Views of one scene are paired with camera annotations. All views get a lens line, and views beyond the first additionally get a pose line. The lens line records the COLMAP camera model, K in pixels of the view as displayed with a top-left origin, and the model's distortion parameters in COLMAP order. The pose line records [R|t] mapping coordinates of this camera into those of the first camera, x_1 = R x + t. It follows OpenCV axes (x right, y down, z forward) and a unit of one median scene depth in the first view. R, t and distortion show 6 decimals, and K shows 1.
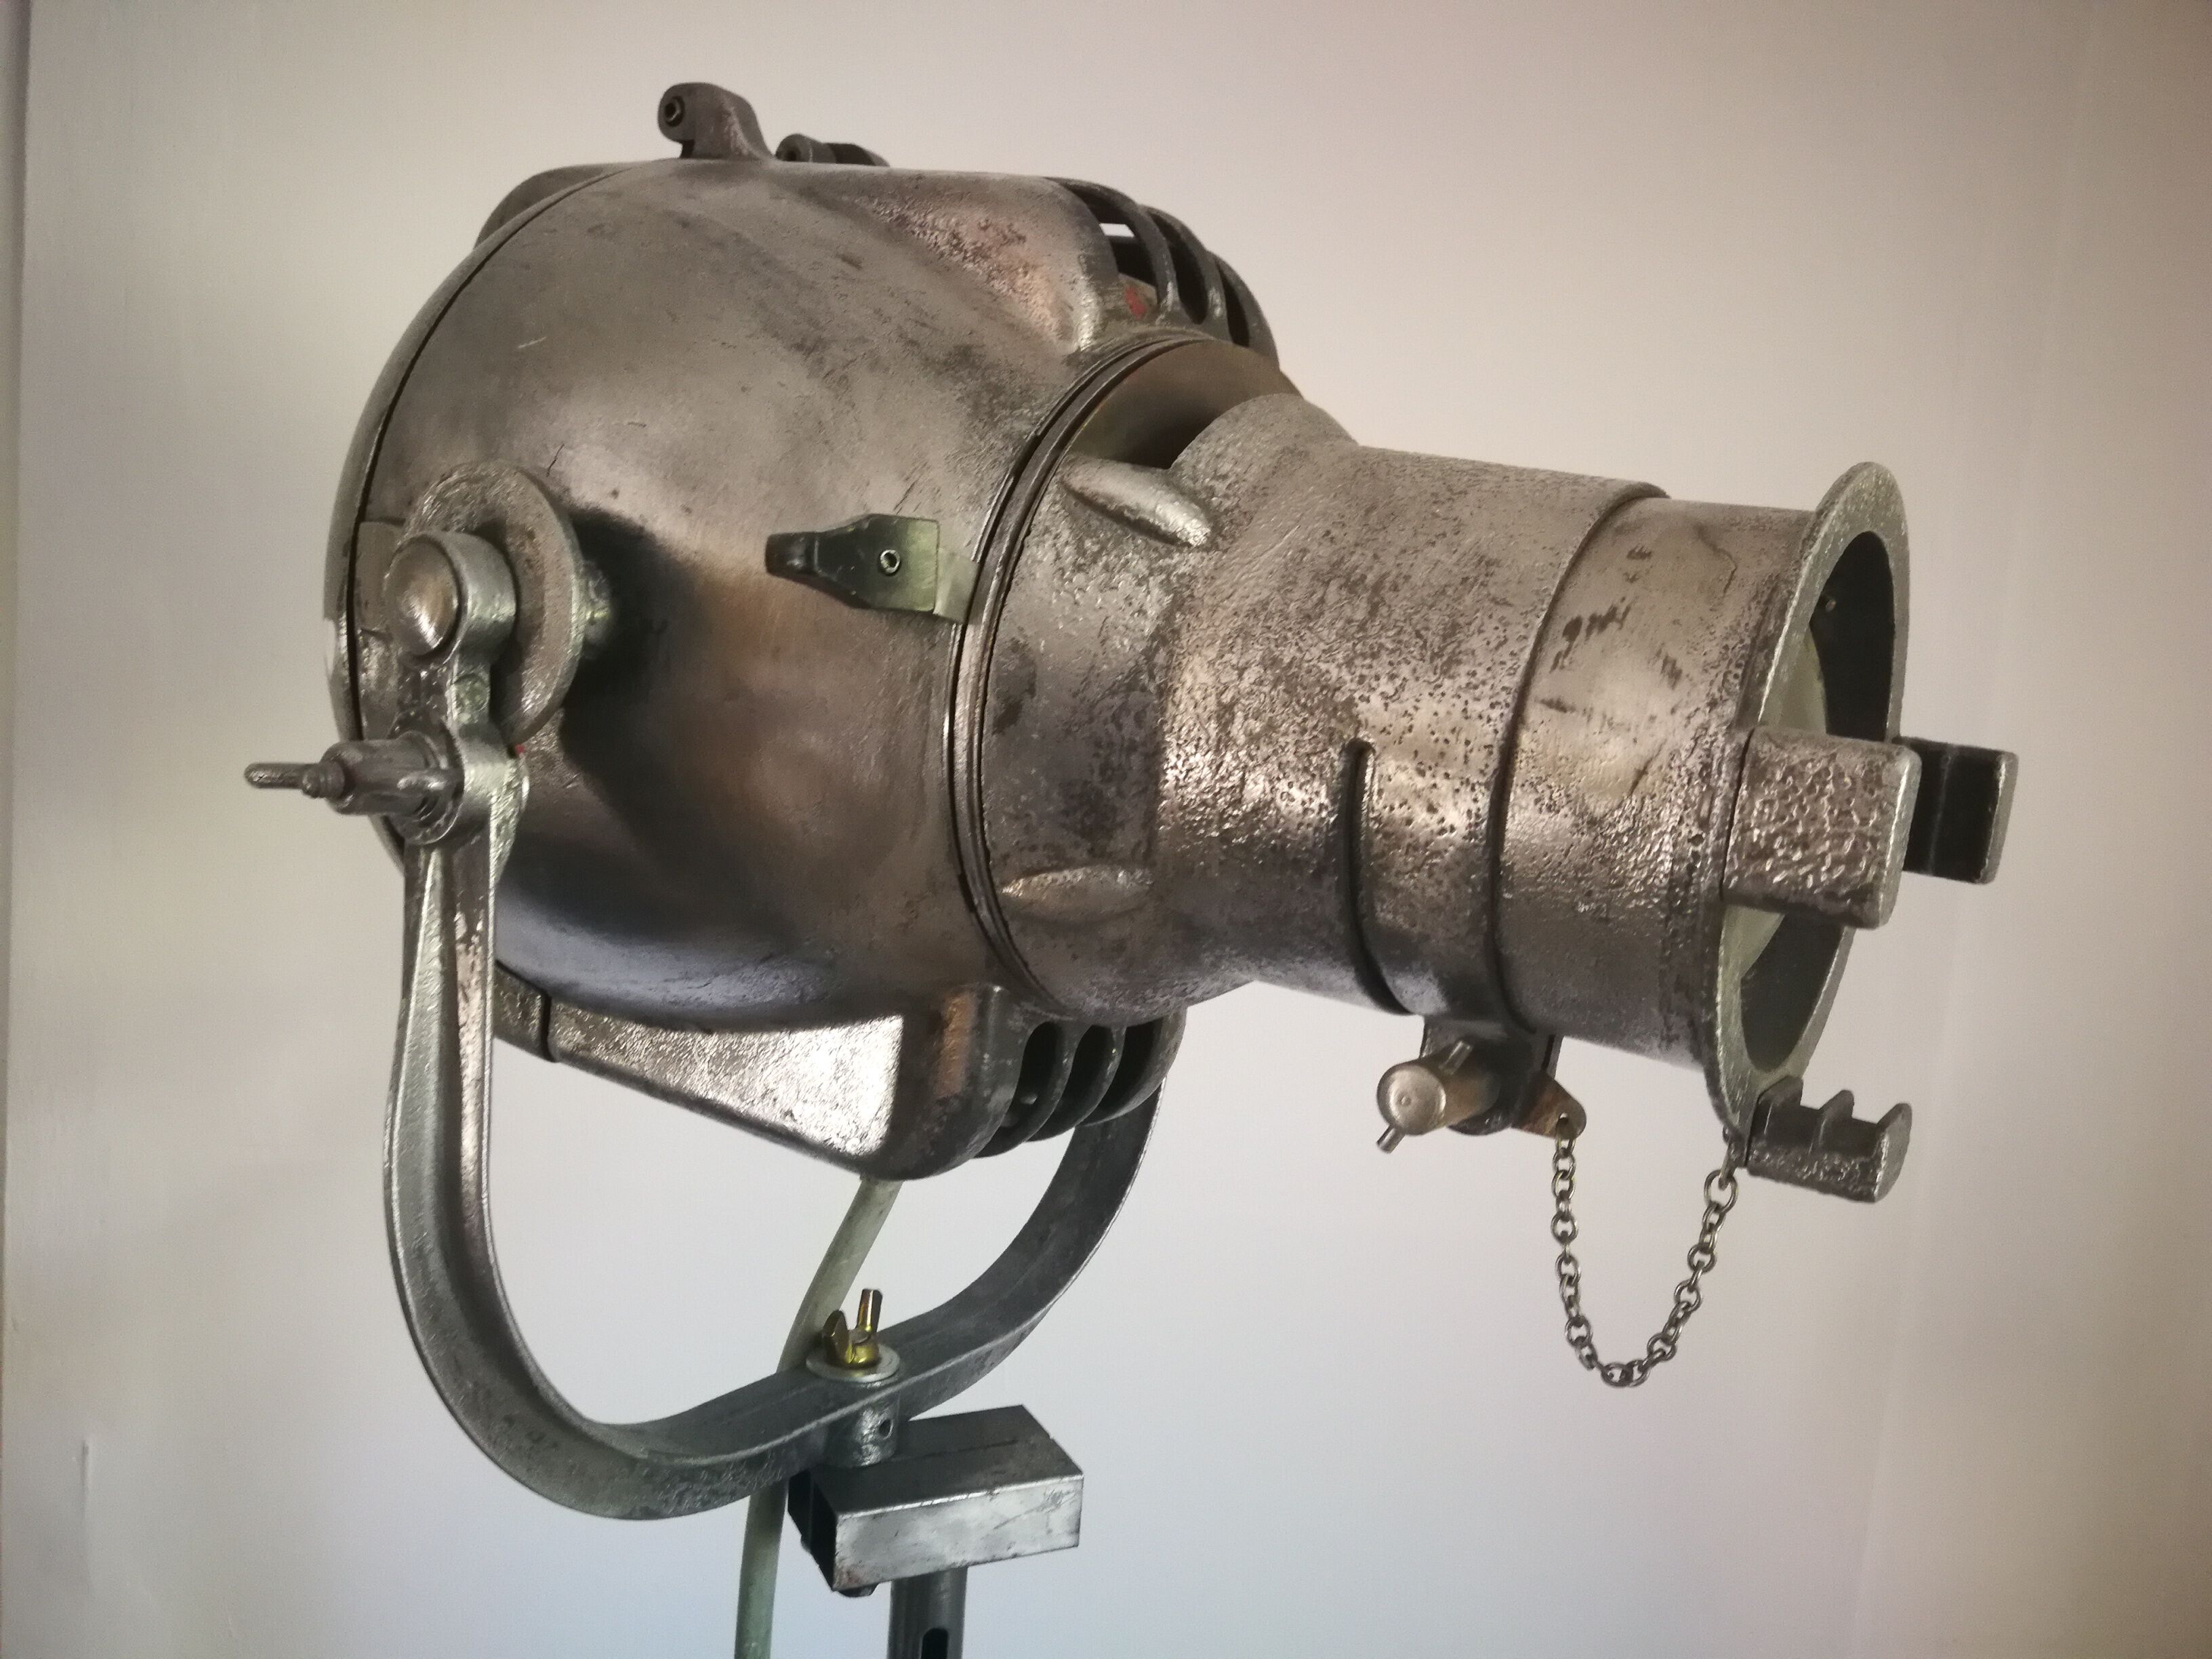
lens RADIAL K [[1782.2, 0, 1106.0], [0, 1782.2, 829.5], [0, 0, 1]] dist [0.004846, 0.009688]
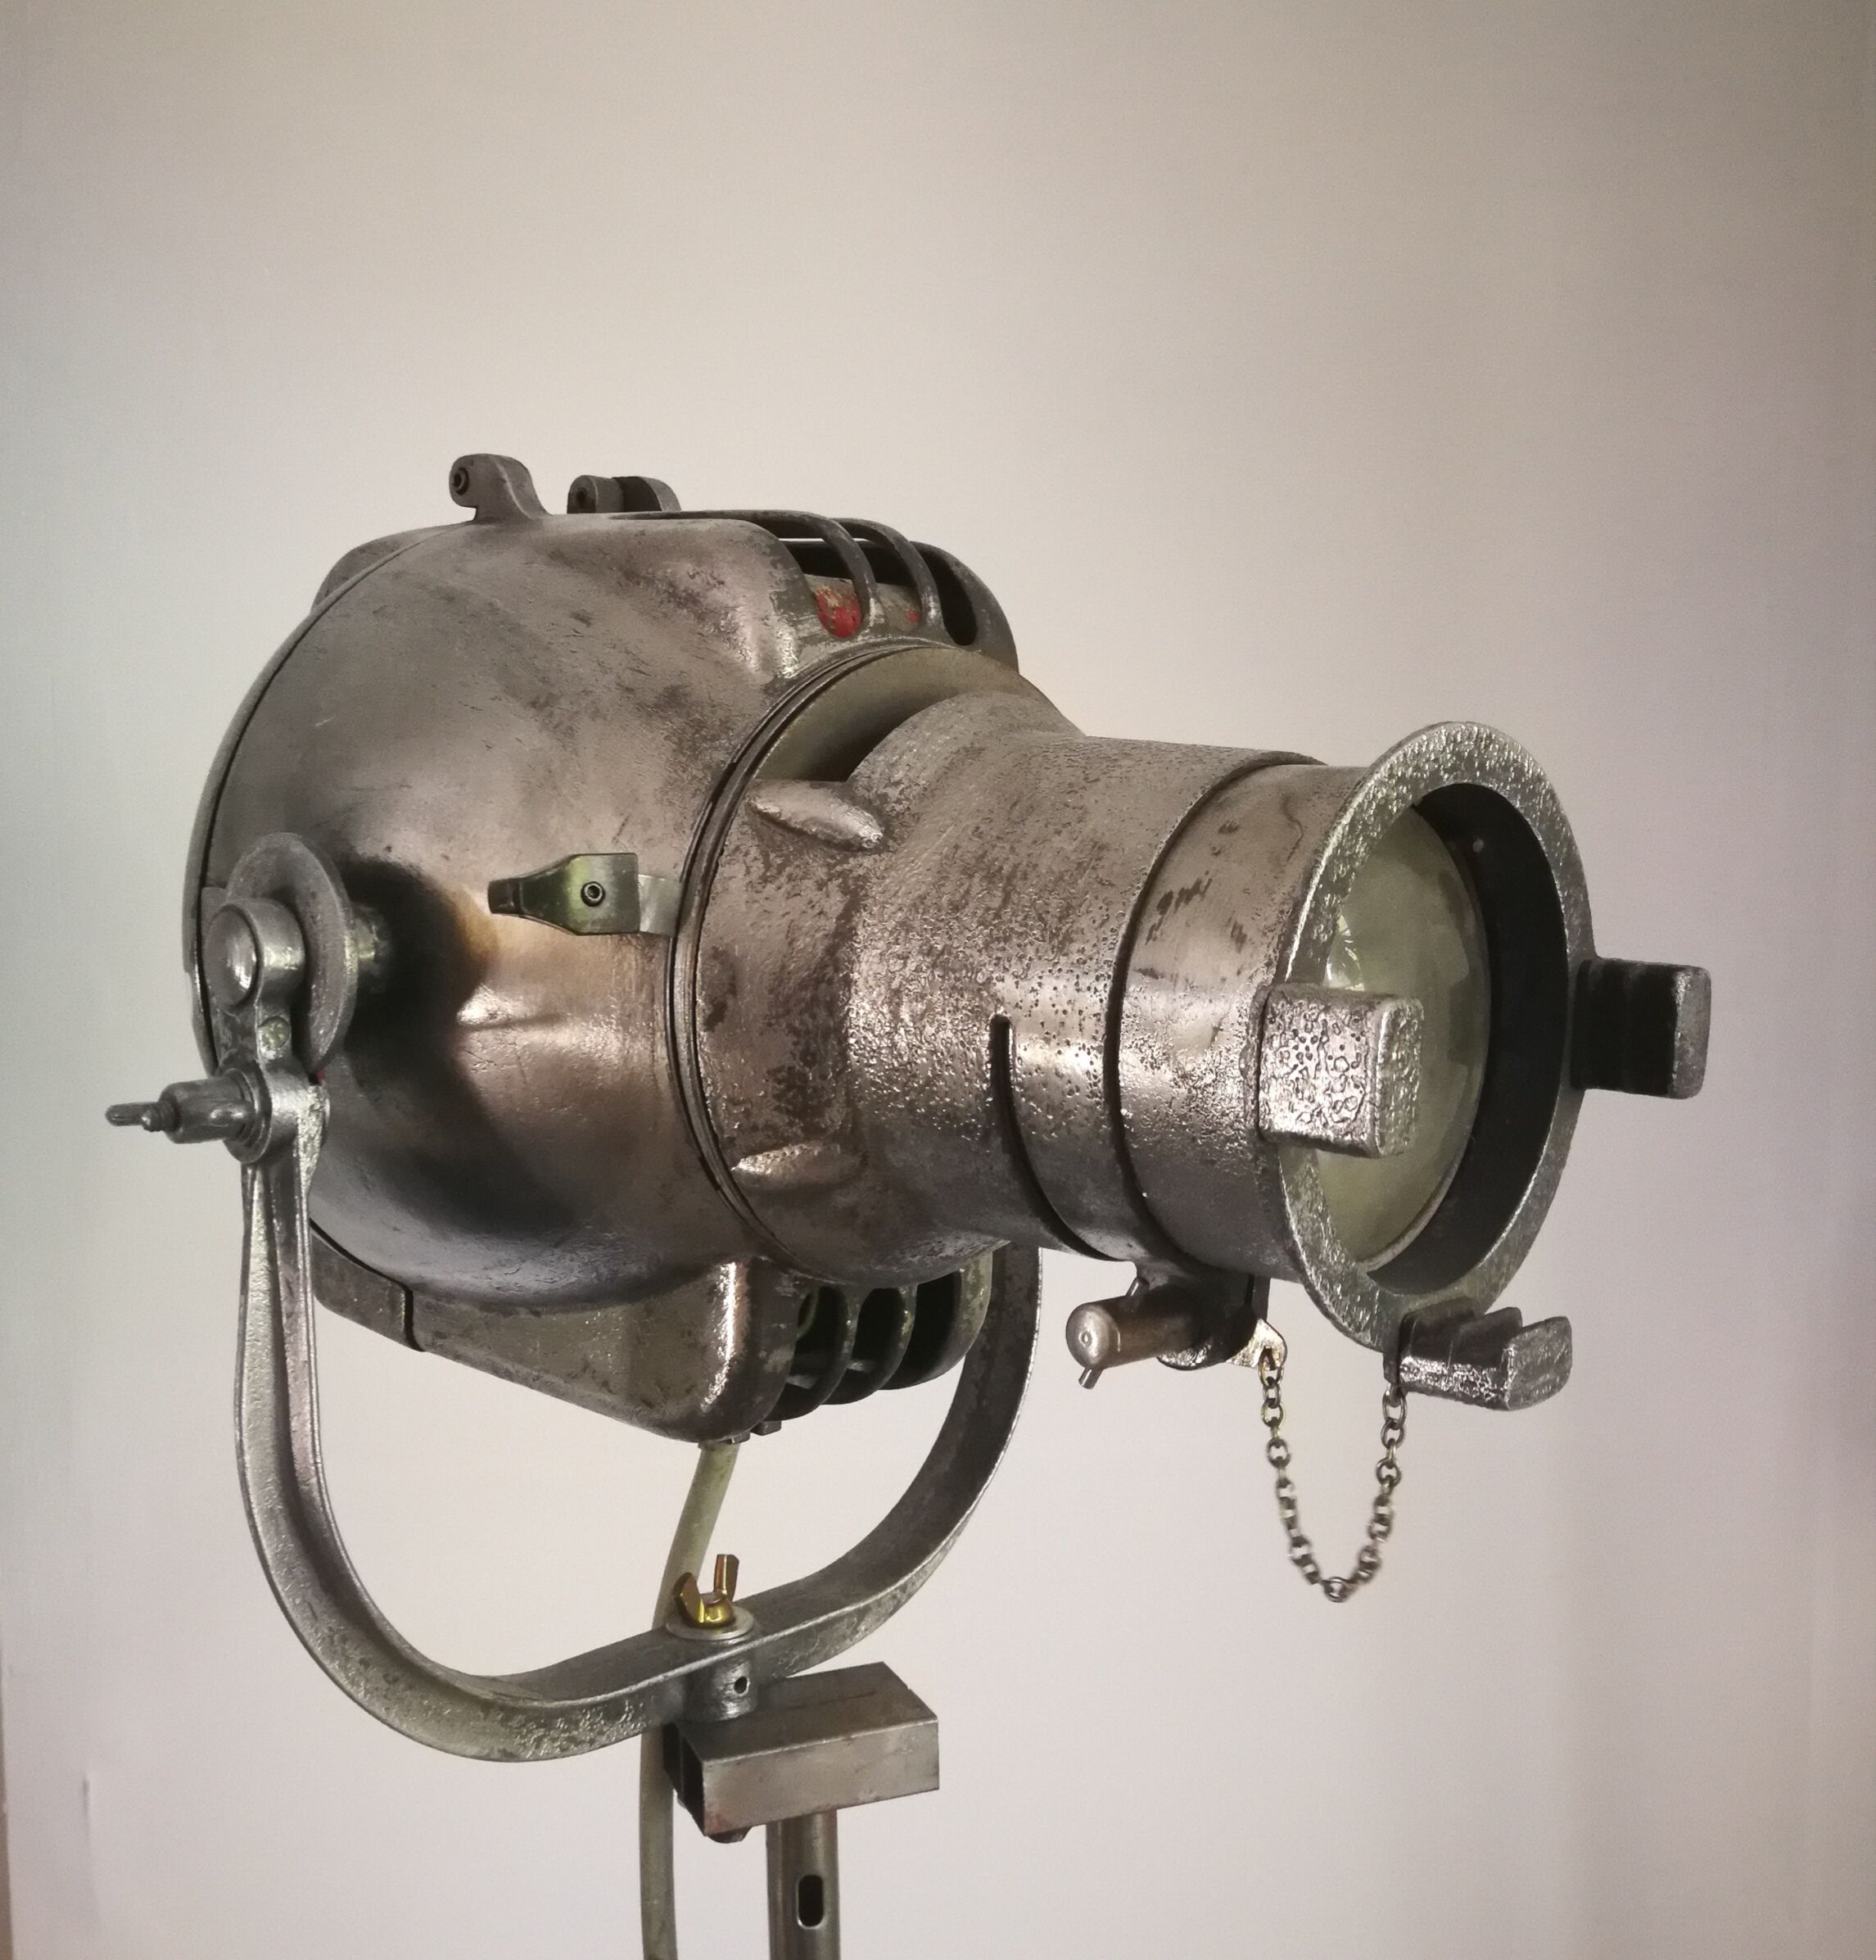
lens RADIAL K [[2250.0, 0, 938.0], [0, 2250.0, 980.0], [0, 0, 1]] dist [-0.016594, -0.039726]
pose [[0.979064, -0.082150, -0.186241, 0.346922], [0.074555, 0.996088, -0.047439, -0.007747], [0.189409, 0.032561, 0.981358, -0.369923]]
